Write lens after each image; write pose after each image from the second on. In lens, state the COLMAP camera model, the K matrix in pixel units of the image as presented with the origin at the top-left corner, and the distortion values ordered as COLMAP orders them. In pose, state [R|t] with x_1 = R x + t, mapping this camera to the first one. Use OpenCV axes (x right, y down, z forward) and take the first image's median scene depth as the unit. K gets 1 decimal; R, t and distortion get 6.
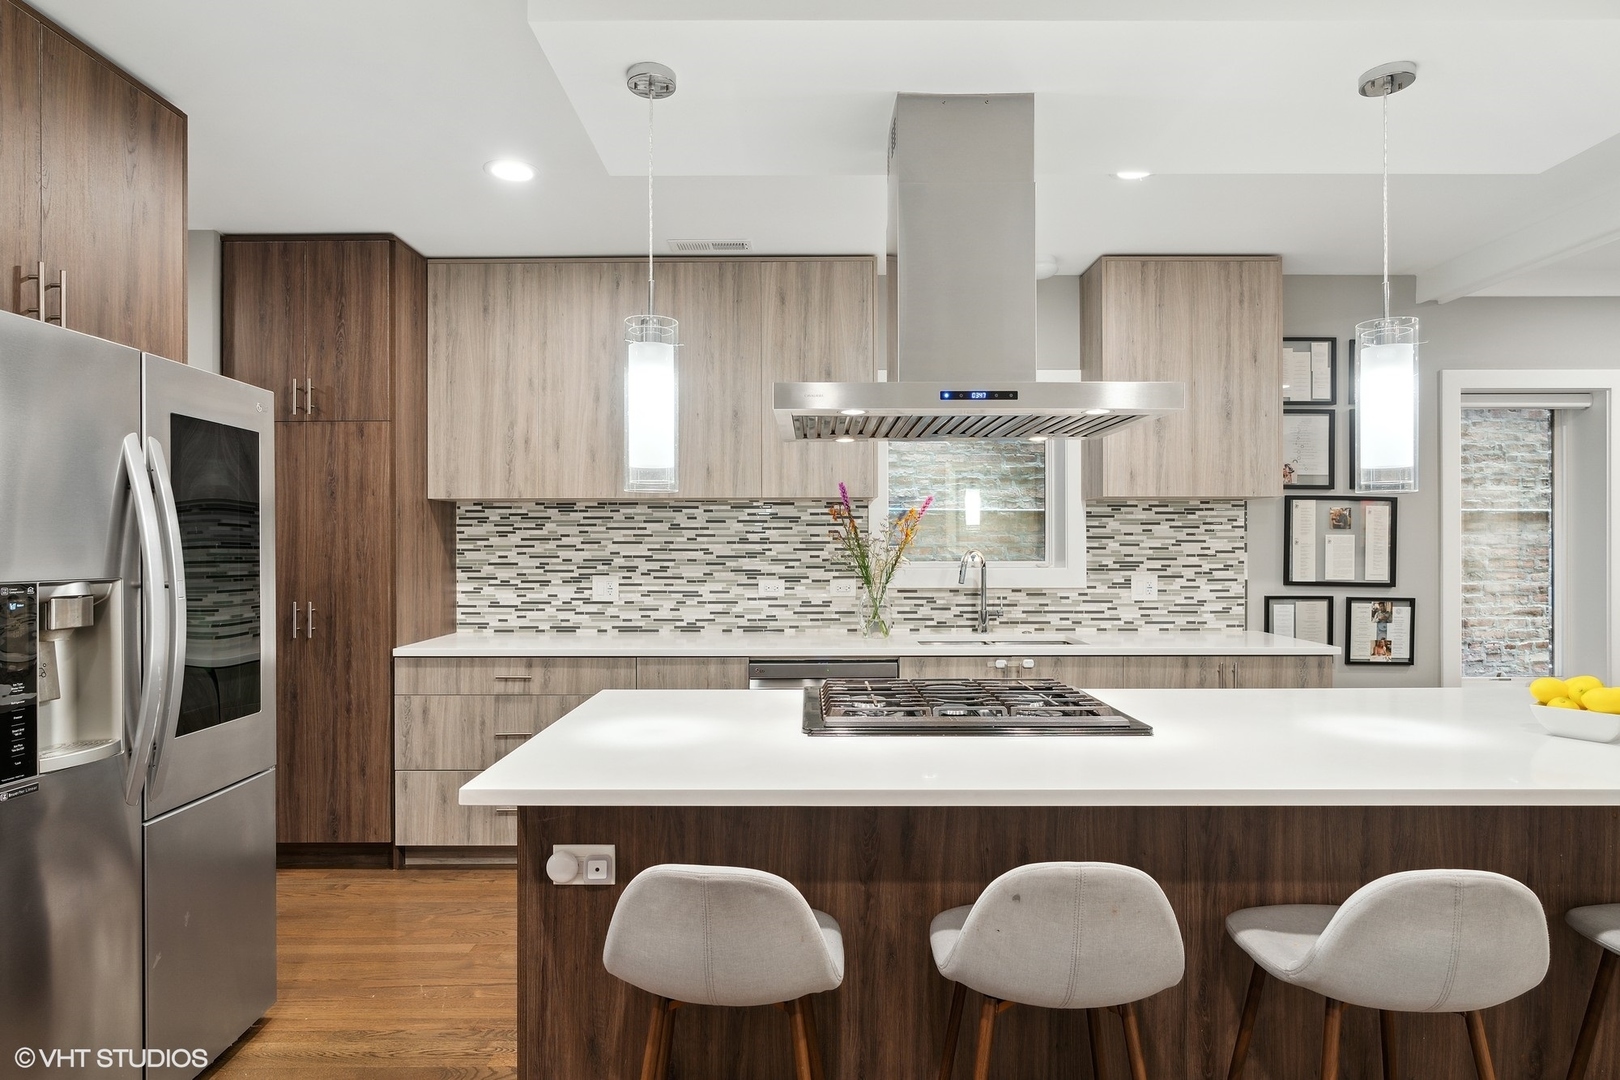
lens RADIAL K [[872.5, 0, 814.0], [0, 872.5, 542.5], [0, 0, 1]] dist [-0.007075, 0.000225]
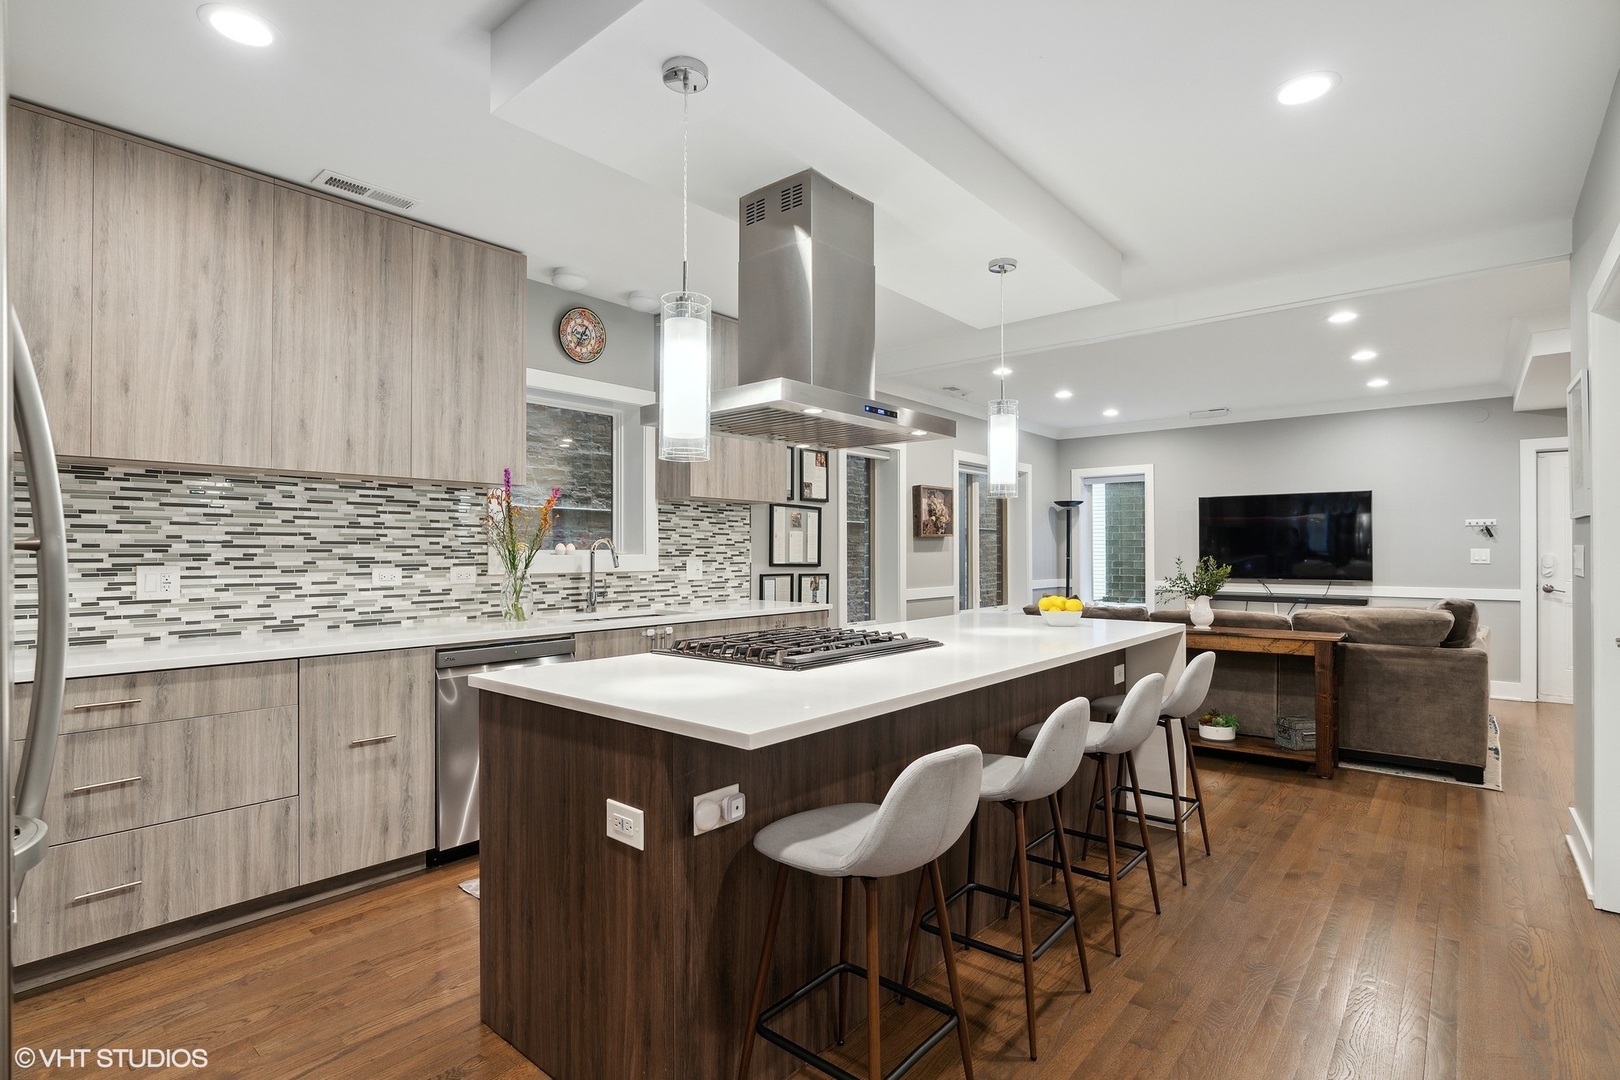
lens RADIAL K [[782.2, 0, 809.2], [0, 782.2, 541.9], [0, 0, 1]] dist [-0.010411, 0.002051]
pose [[0.651244, 0.009404, 0.758810, -0.383954], [-0.000479, 0.999928, -0.011981, 0.024791], [-0.758869, 0.007439, 0.651201, 0.126106]]
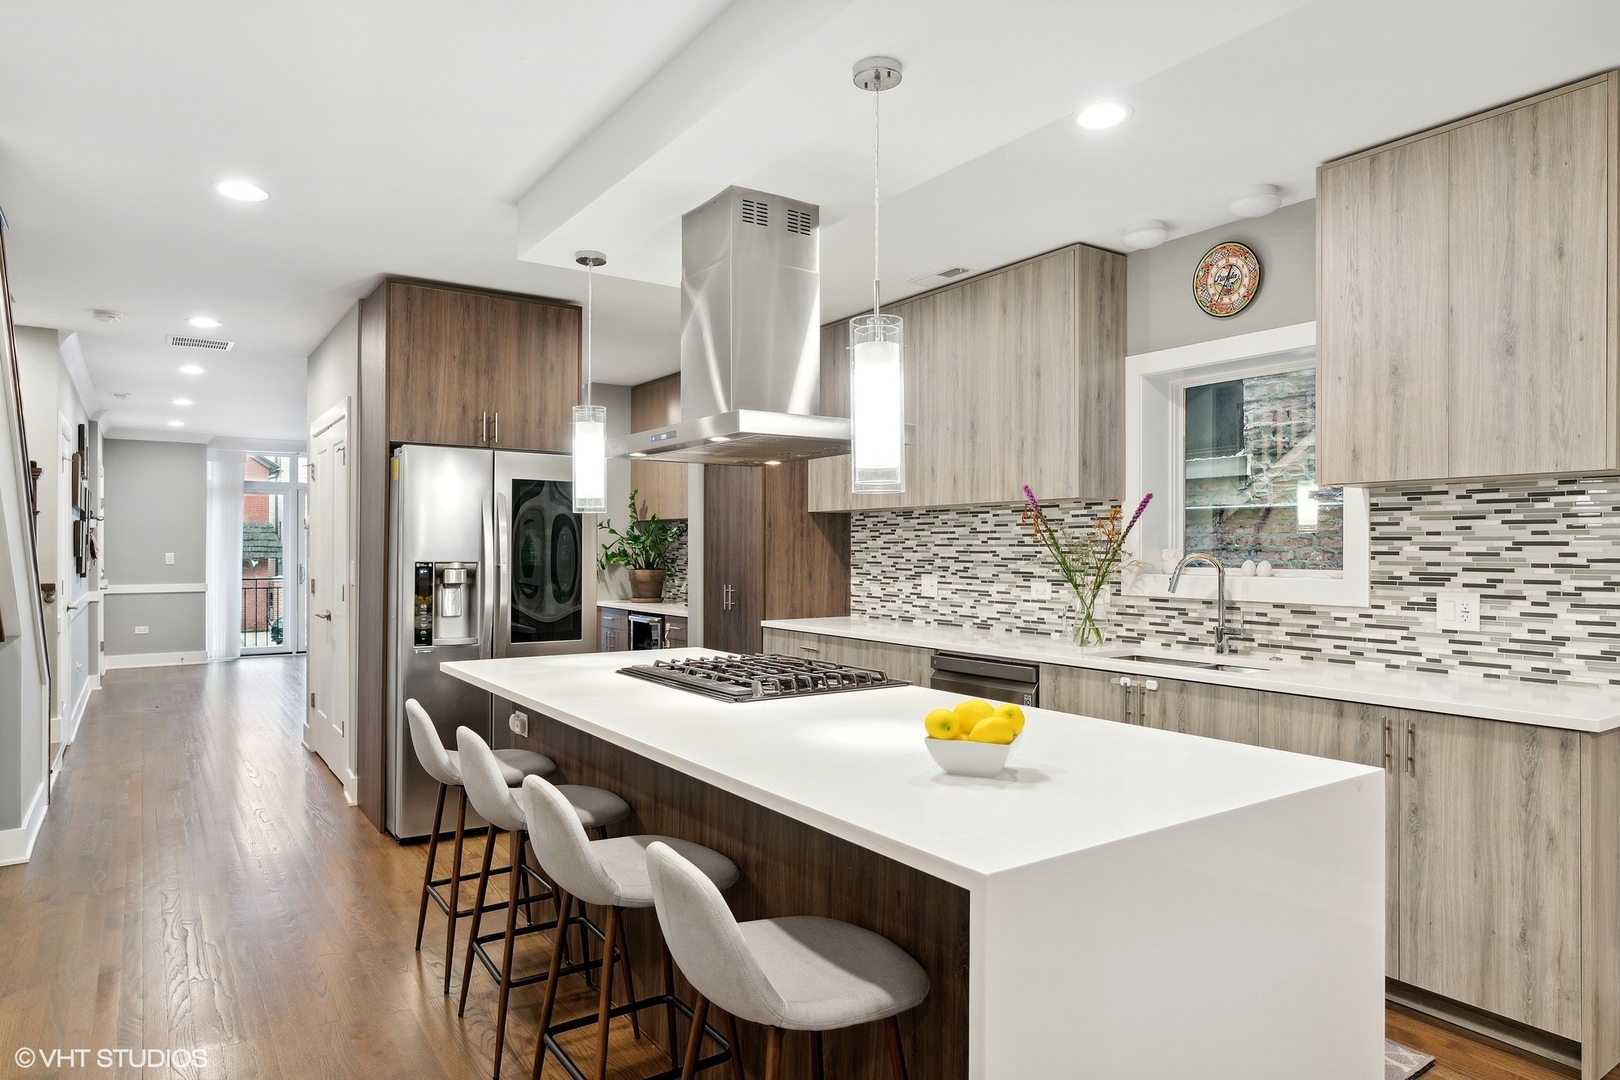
lens RADIAL K [[982.4, 0, 811.2], [0, 982.4, 542.9], [0, 0, 1]] dist [0.000981, 0.001631]
pose [[0.563554, -0.001570, -0.826078, 0.734516], [-0.000874, 0.999997, -0.002496, 0.000427], [0.826079, 0.002129, 0.563550, 0.147178]]
